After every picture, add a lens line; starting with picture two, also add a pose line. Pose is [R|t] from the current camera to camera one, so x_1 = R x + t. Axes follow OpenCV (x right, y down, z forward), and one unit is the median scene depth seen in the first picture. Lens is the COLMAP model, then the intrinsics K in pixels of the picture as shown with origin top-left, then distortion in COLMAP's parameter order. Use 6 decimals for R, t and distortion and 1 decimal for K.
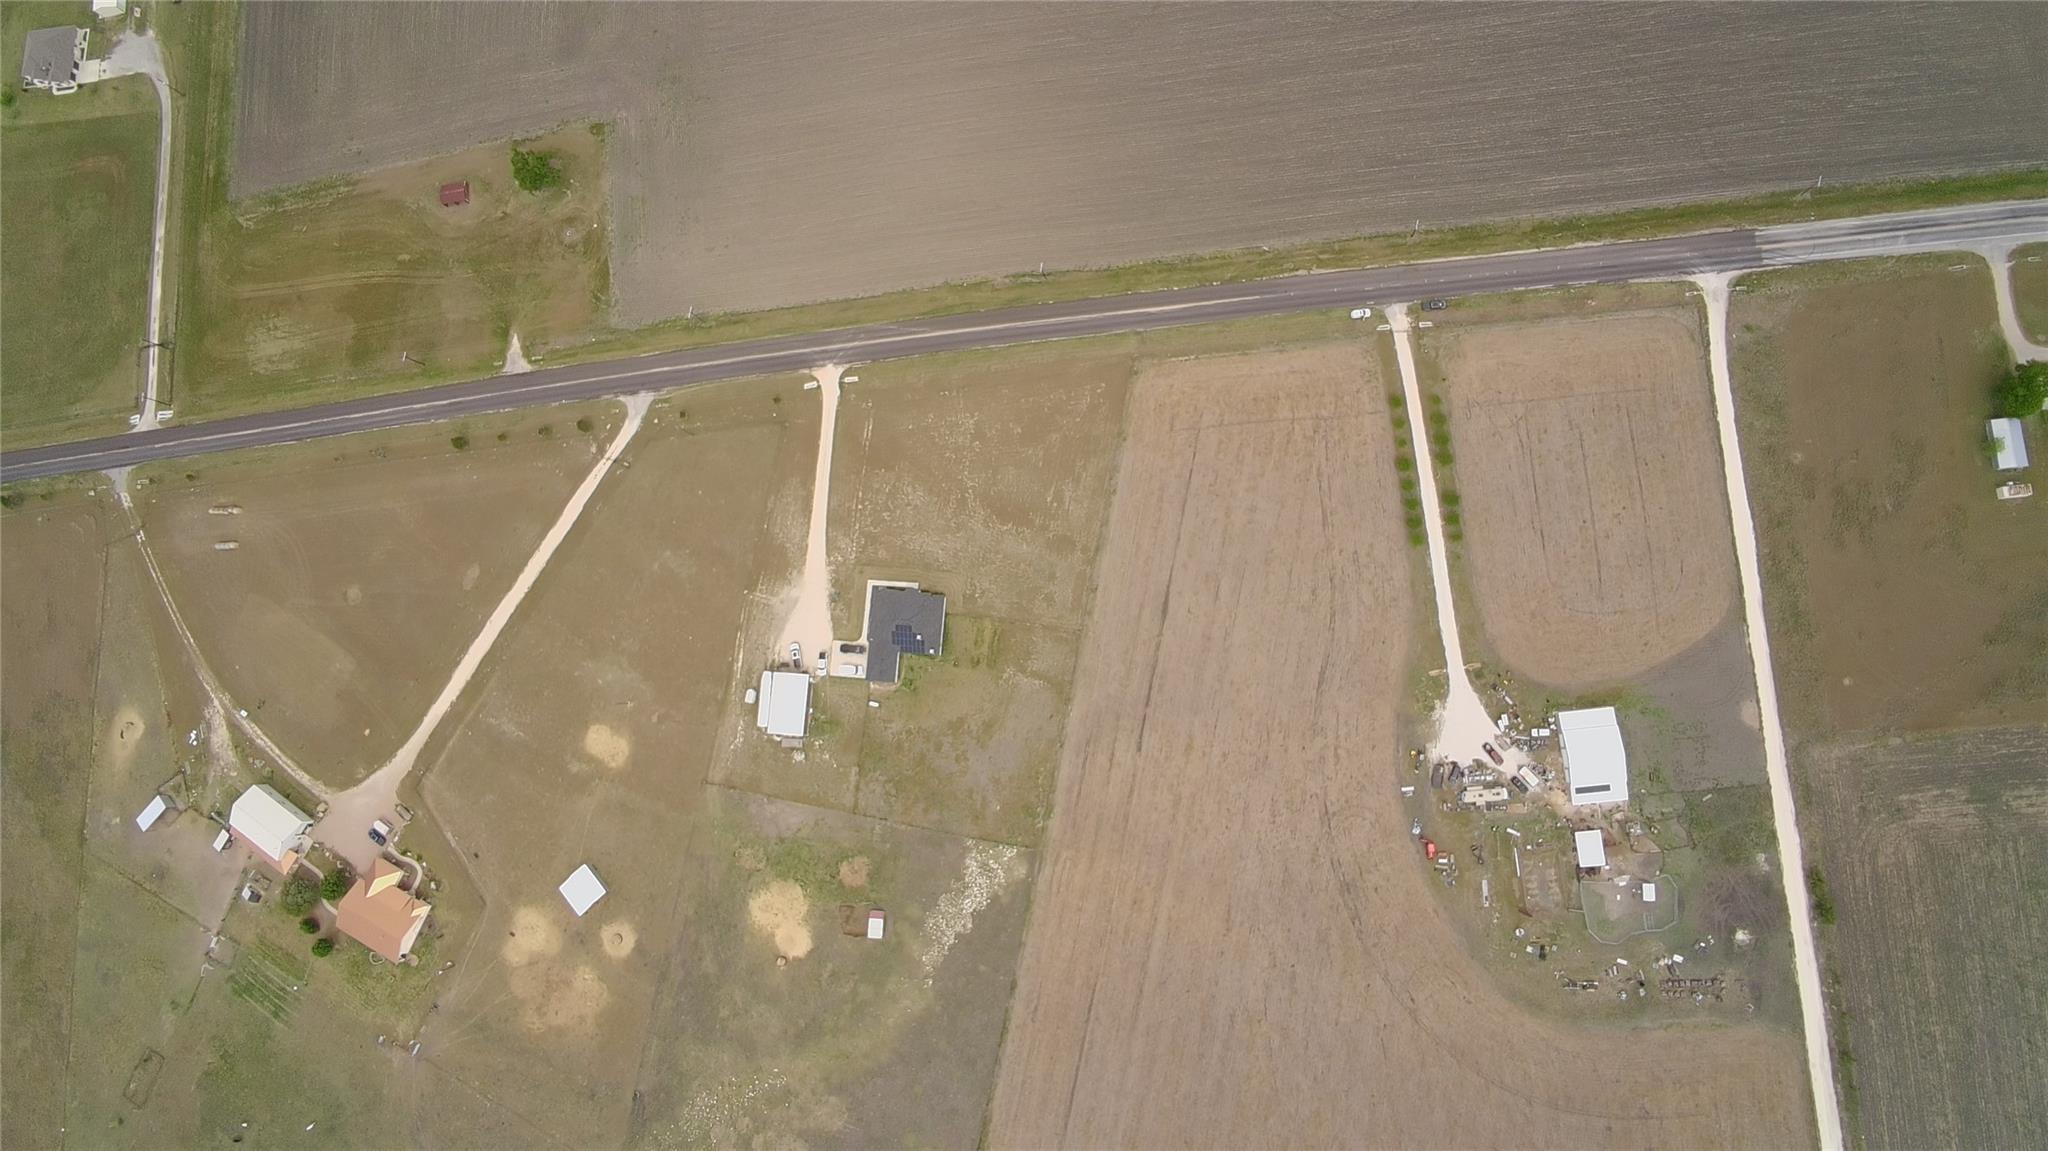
lens RADIAL K [[1258.5, 0, 1030.1], [0, 1258.5, 570.2], [0, 0, 1]] dist [-0.062968, 0.048144]
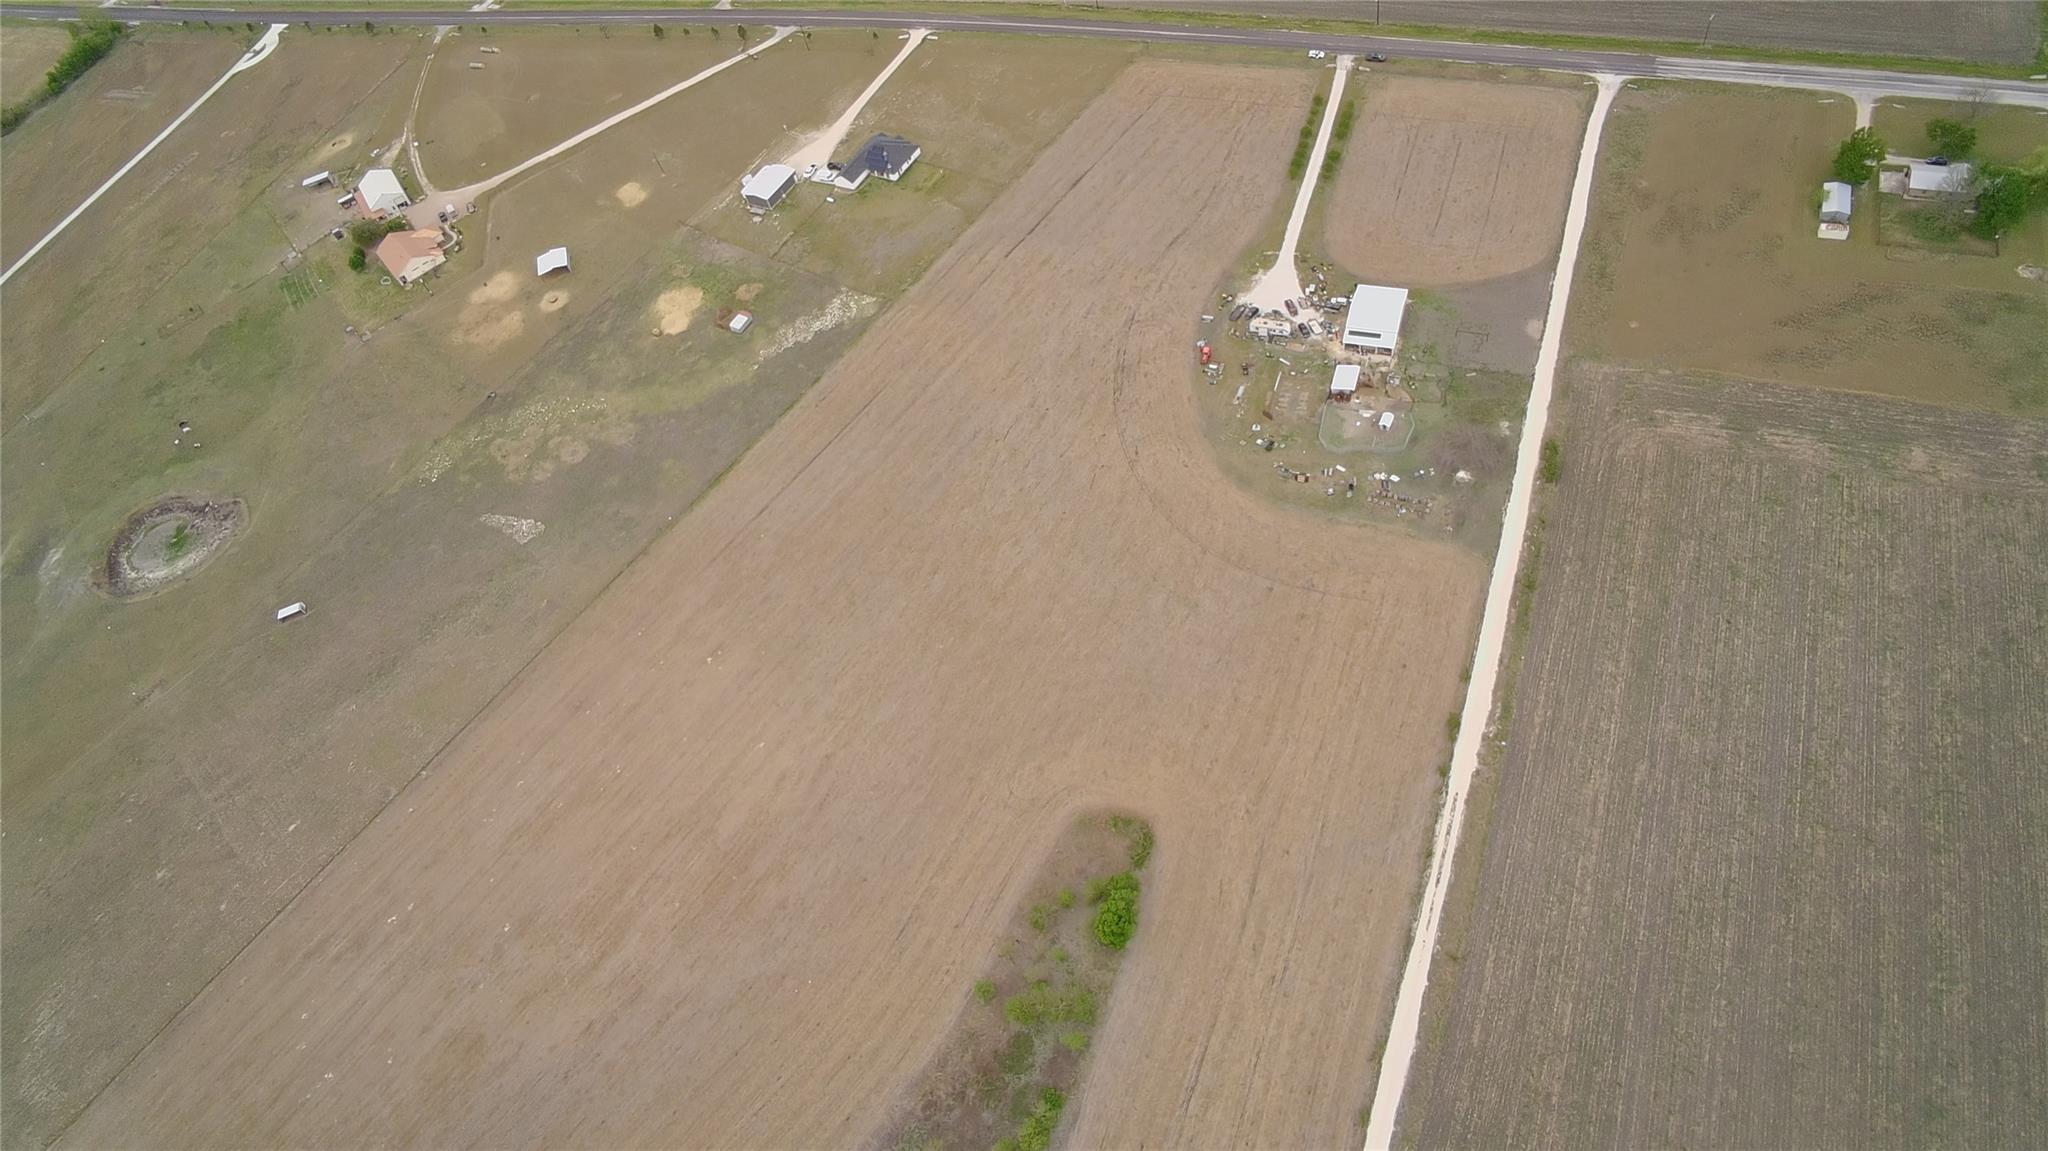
lens RADIAL K [[1258.5, 0, 1030.1], [0, 1258.5, 570.2], [0, 0, 1]] dist [-0.062968, 0.048144]
pose [[0.909745, 0.327519, -0.255139, 0.493906], [-0.403079, 0.844006, -0.353811, 0.783832], [0.099459, 0.424719, 0.899845, 0.083306]]
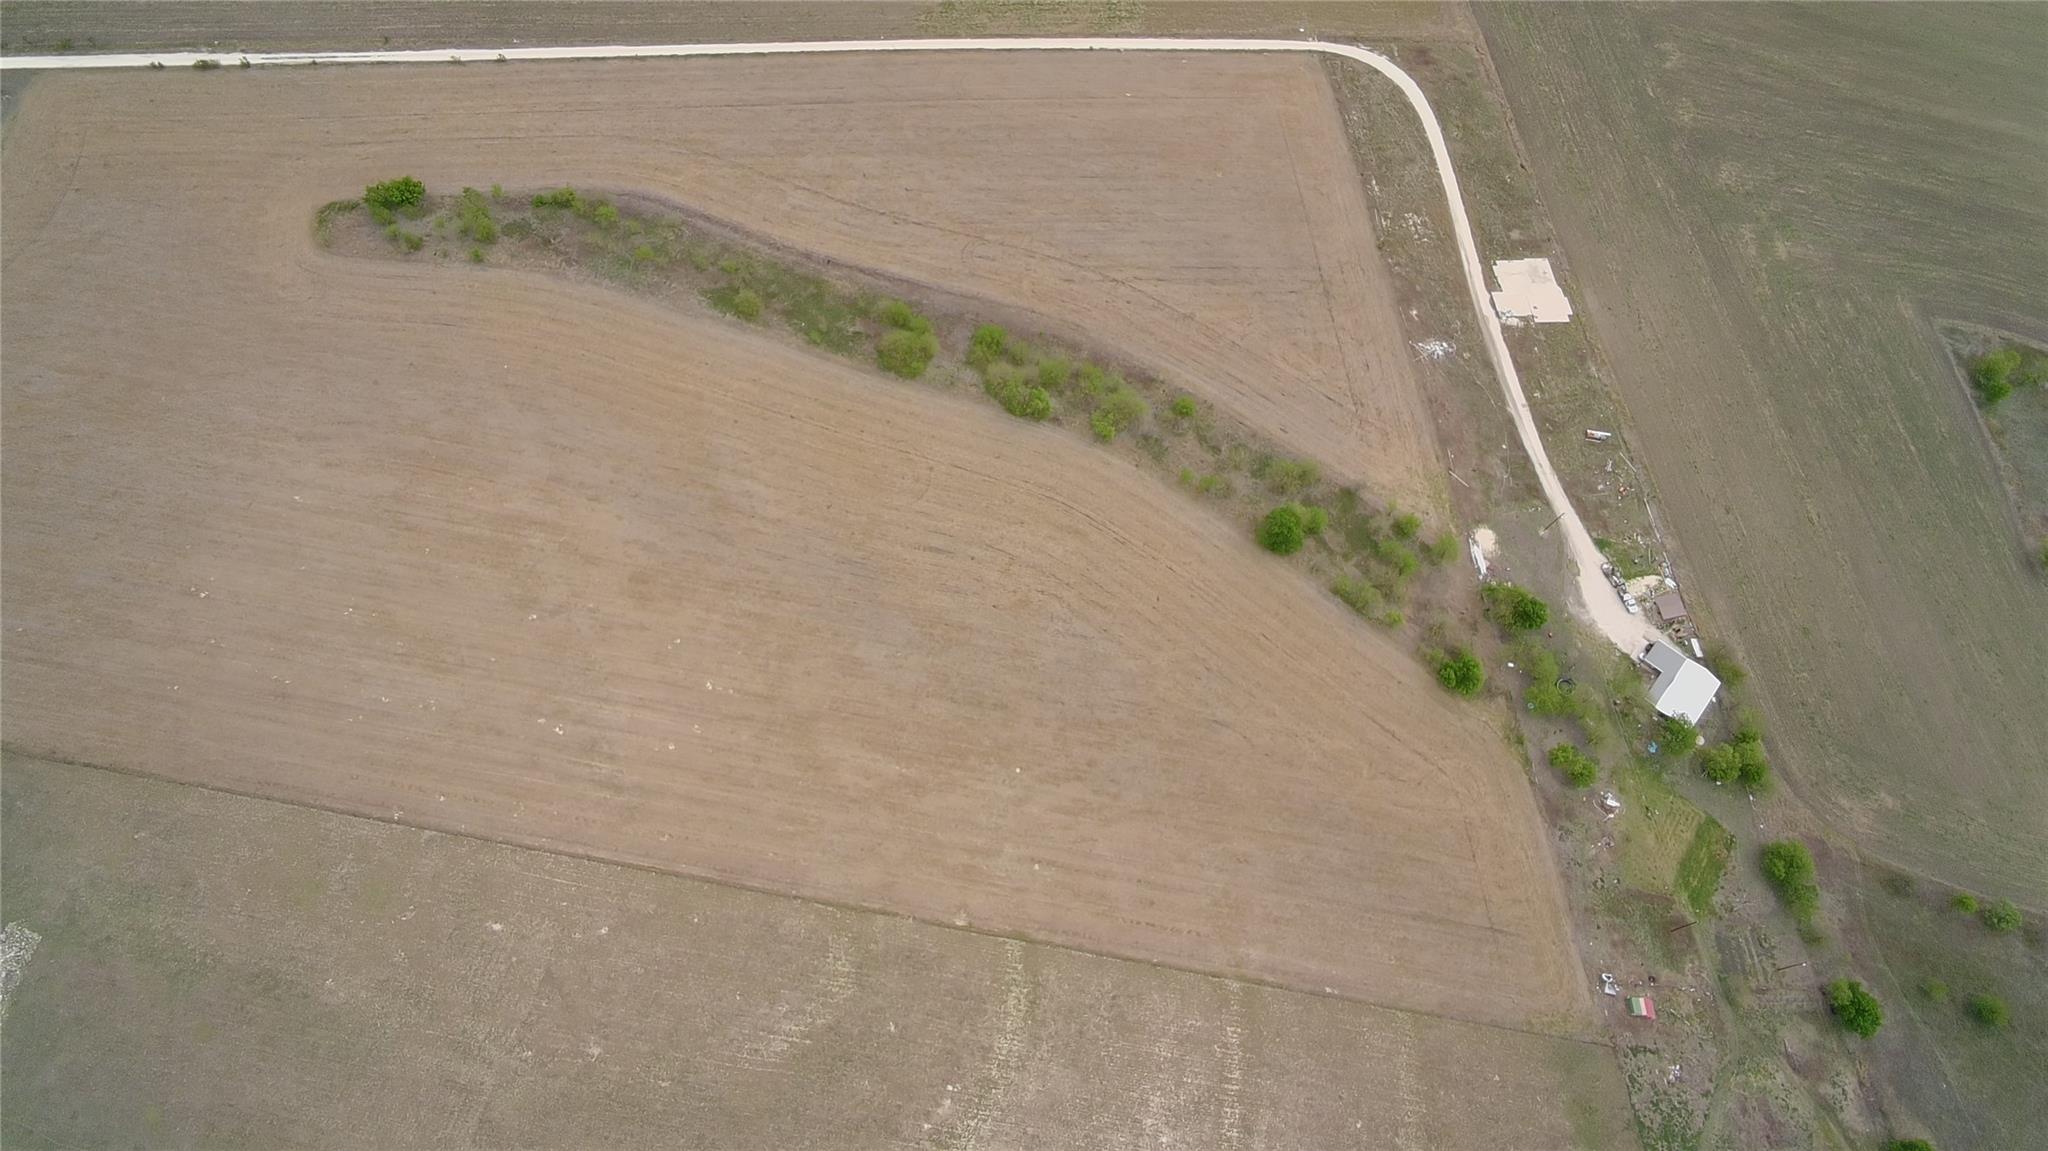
lens RADIAL K [[1258.5, 0, 1030.1], [0, 1258.5, 570.2], [0, 0, 1]] dist [-0.062968, 0.048144]
pose [[-0.059381, -0.821828, 0.566633, -0.453699], [0.974136, 0.076267, 0.212701, 0.985289], [-0.218019, 0.564608, 0.796044, 0.106157]]
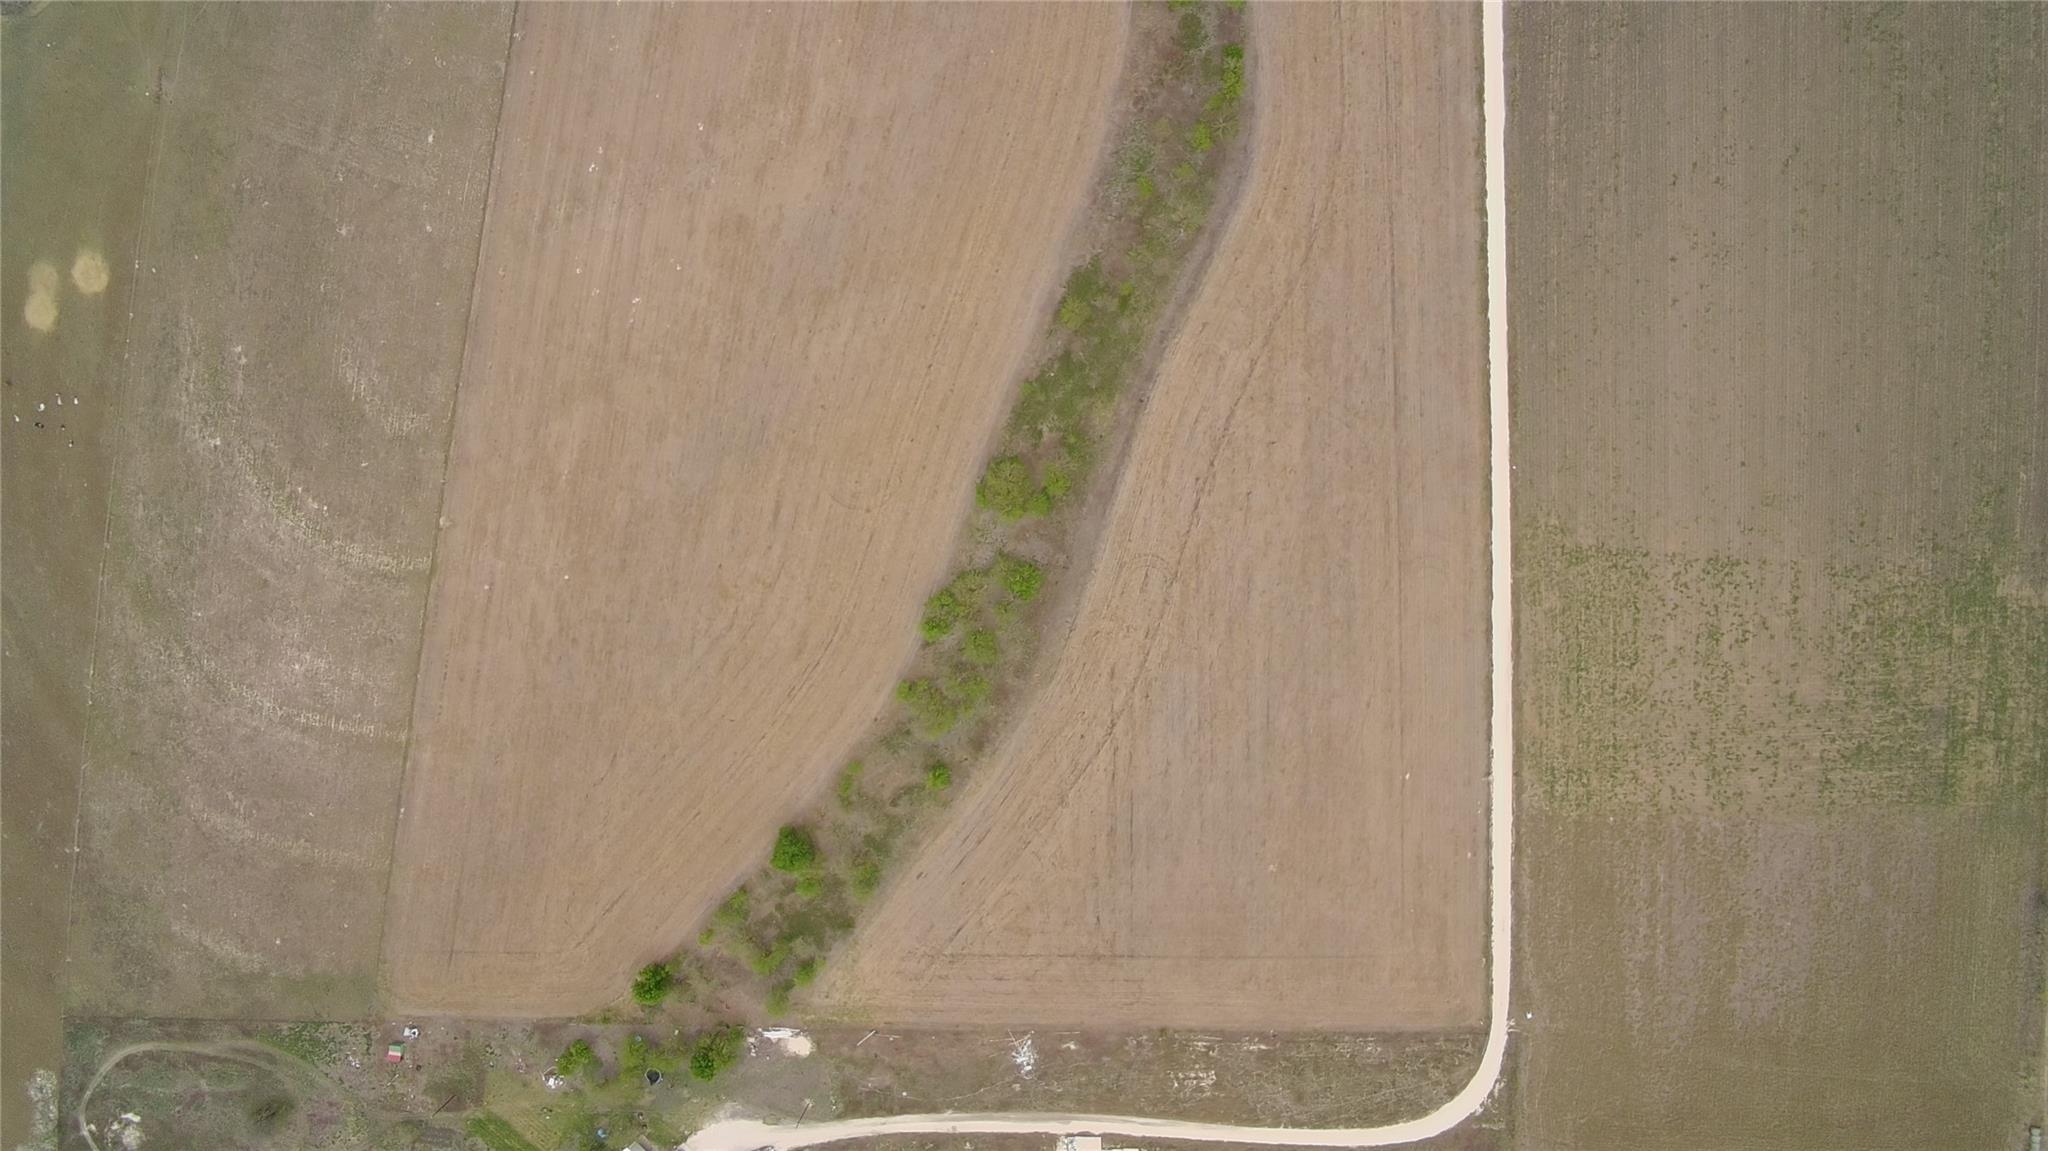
lens RADIAL K [[1258.5, 0, 1030.1], [0, 1258.5, 570.2], [0, 0, 1]] dist [-0.062968, 0.048144]
pose [[0.999507, 0.006398, 0.030742, 0.255928], [-0.014331, 0.964059, 0.265303, 0.901563], [-0.027940, -0.265612, 0.963675, -0.076747]]
